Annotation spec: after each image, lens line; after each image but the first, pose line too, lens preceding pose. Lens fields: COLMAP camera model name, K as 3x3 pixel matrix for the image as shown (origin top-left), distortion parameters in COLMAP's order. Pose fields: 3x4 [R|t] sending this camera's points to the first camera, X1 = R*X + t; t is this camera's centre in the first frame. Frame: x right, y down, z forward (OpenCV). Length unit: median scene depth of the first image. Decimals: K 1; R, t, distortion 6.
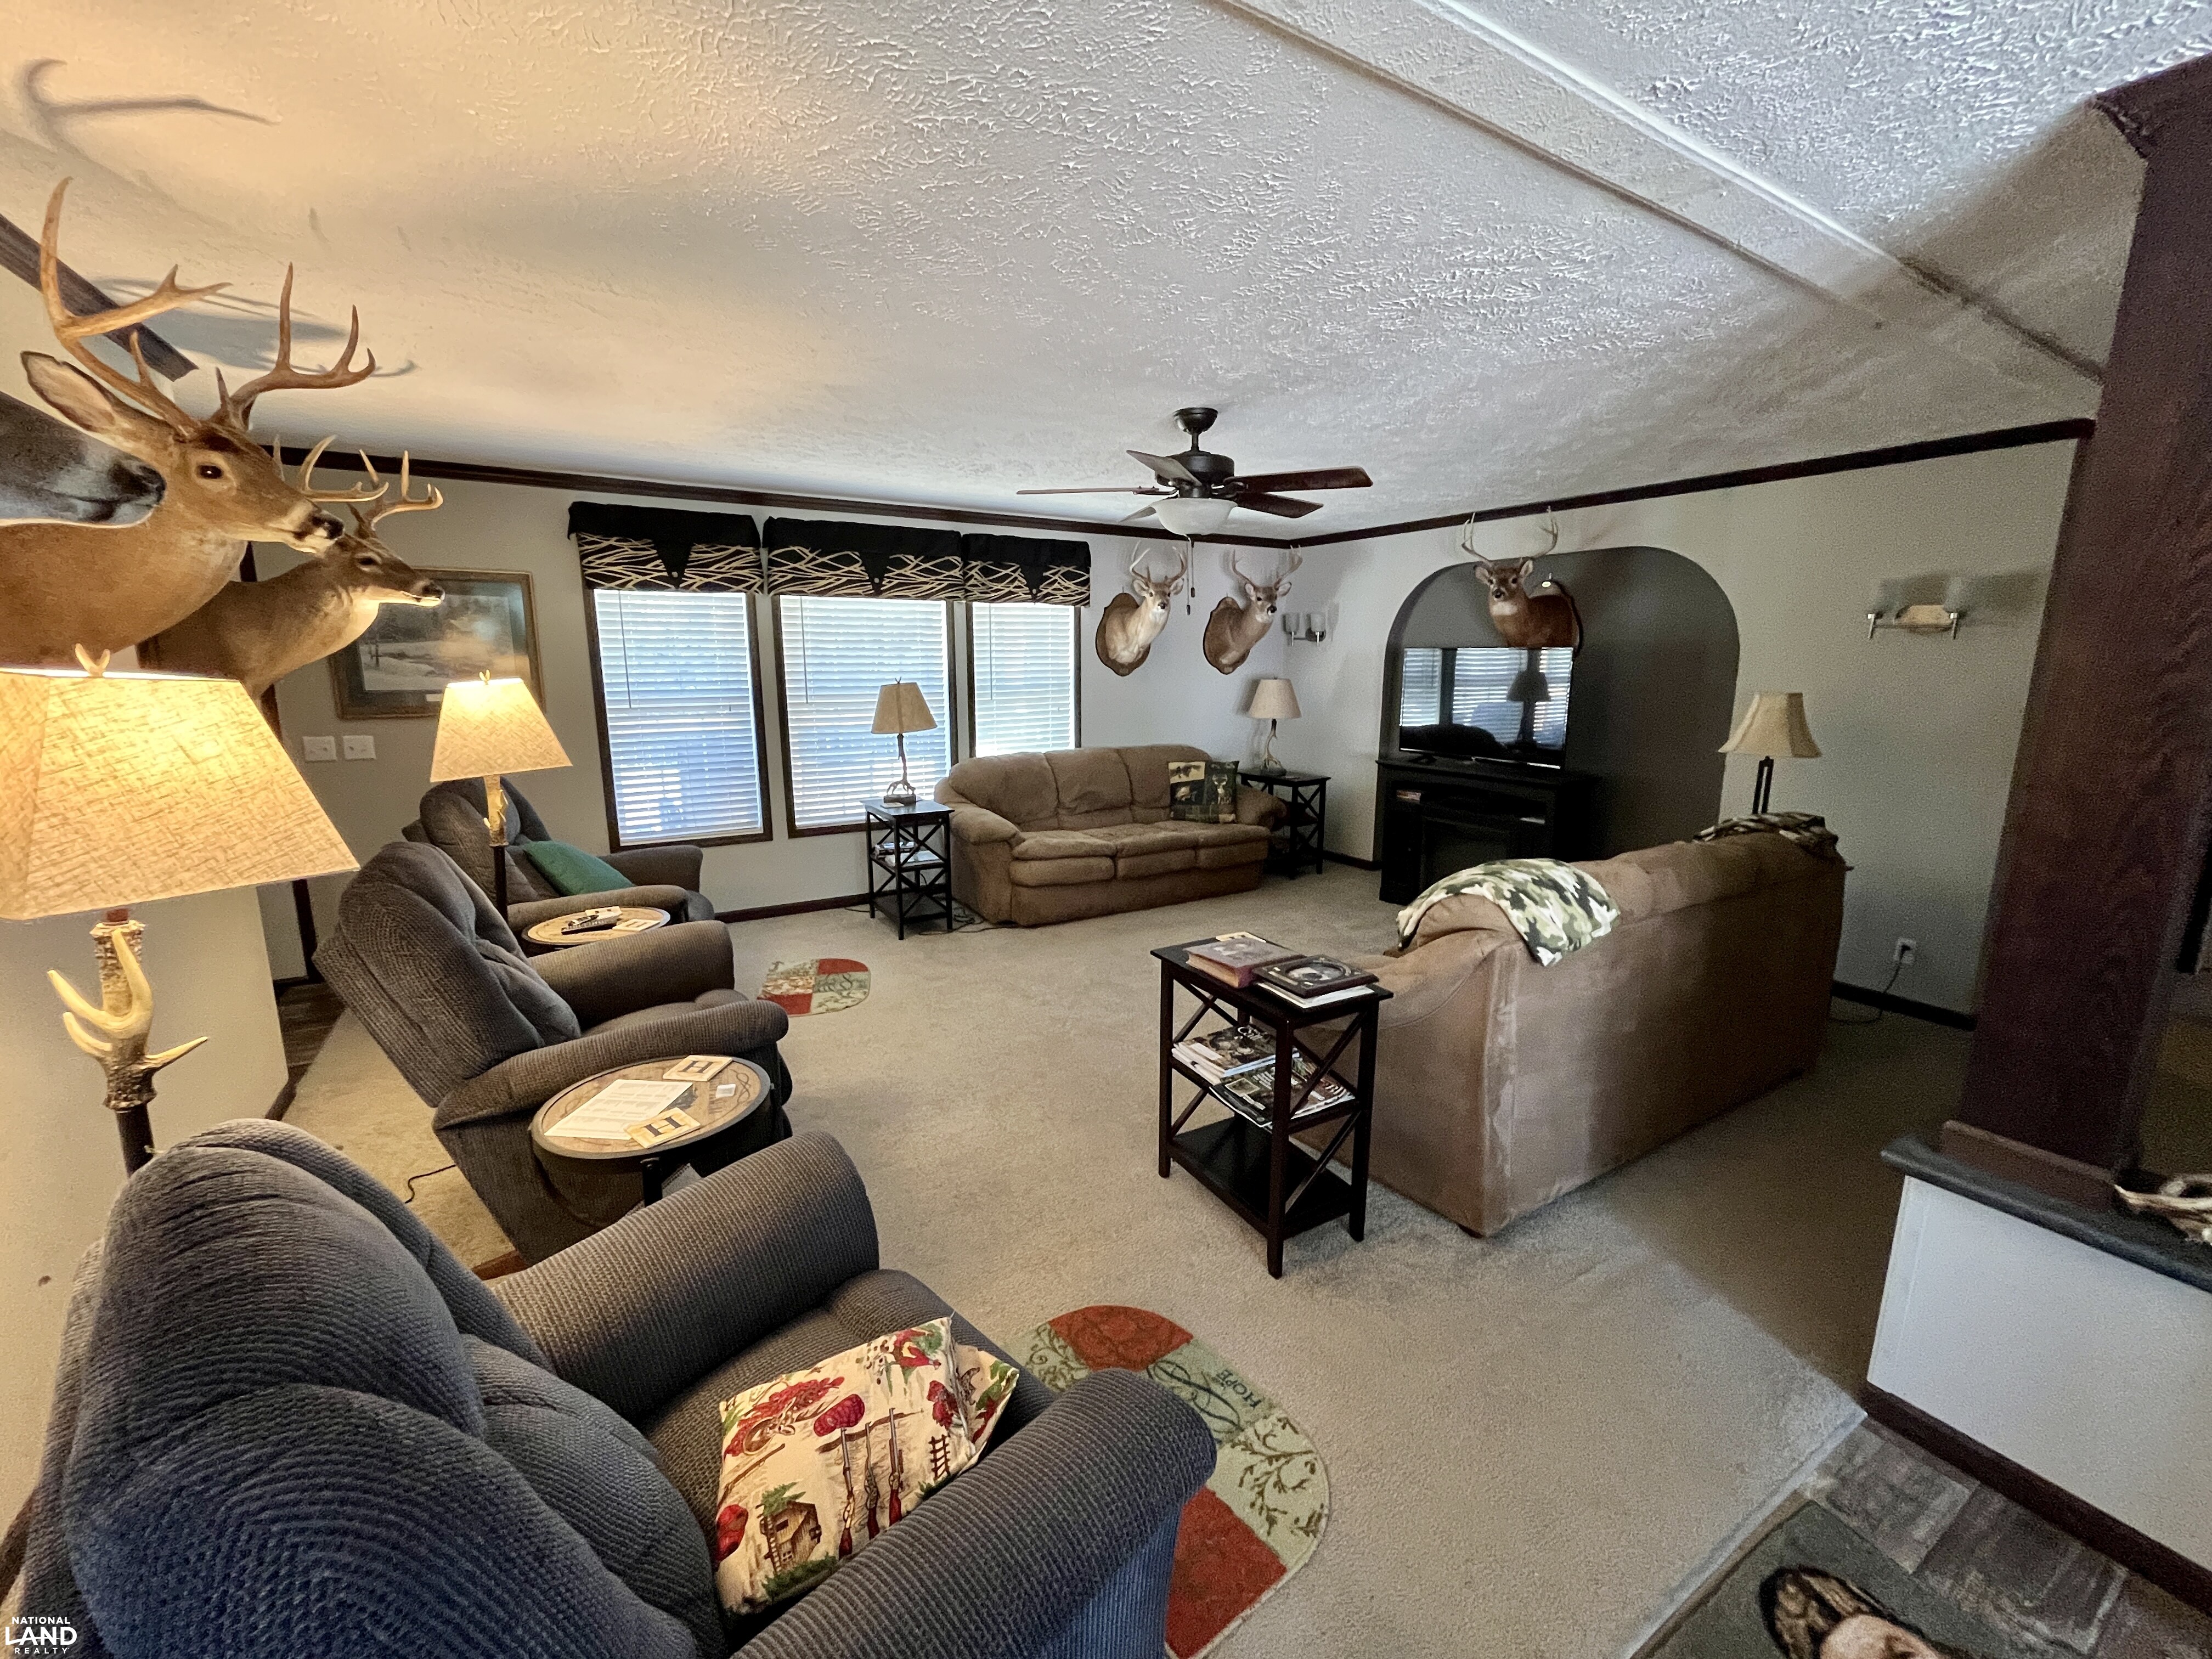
lens RADIAL K [[893.2, 0, 1107.1], [0, 893.2, 815.3], [0, 0, 1]] dist [-0.001964, 0.000073]
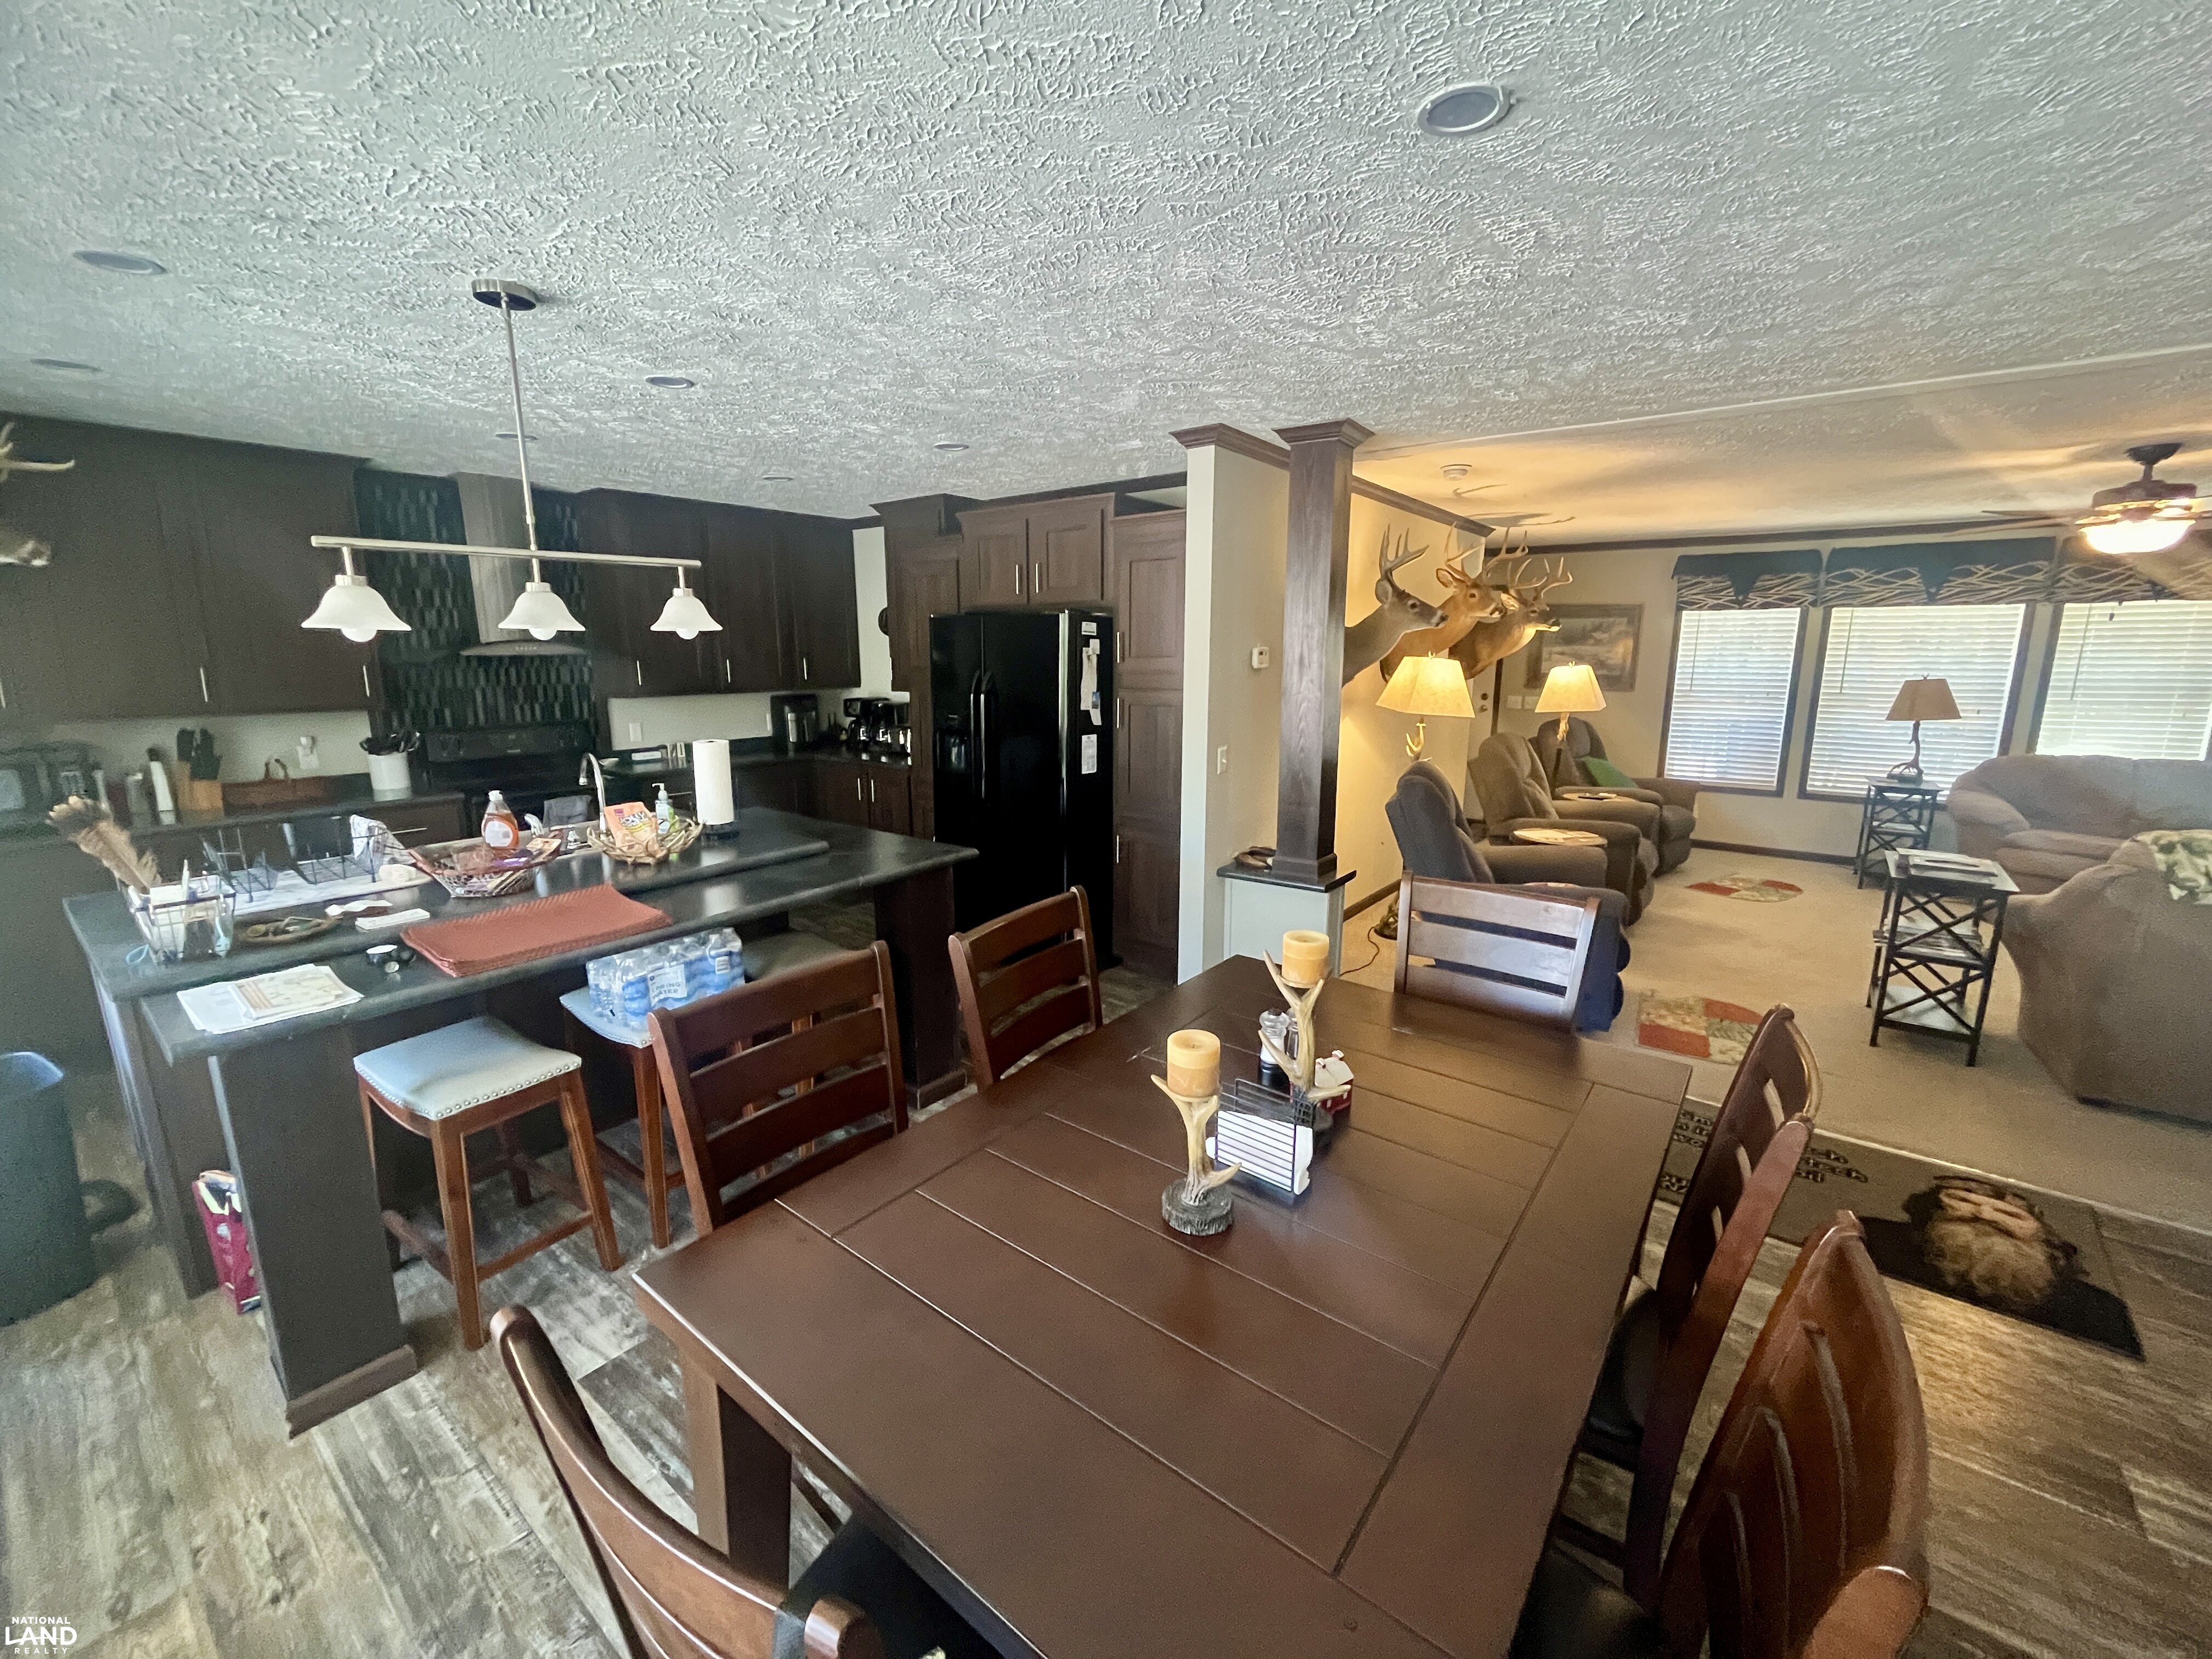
lens RADIAL K [[893.2, 0, 1106.1], [0, 893.2, 825.1], [0, 0, 1]] dist [-0.001964, 0.000073]
pose [[0.356516, 0.178549, -0.917069, 0.534673], [-0.167573, 0.977872, 0.125242, 0.078732], [0.919138, 0.109025, 0.378547, -0.441570]]
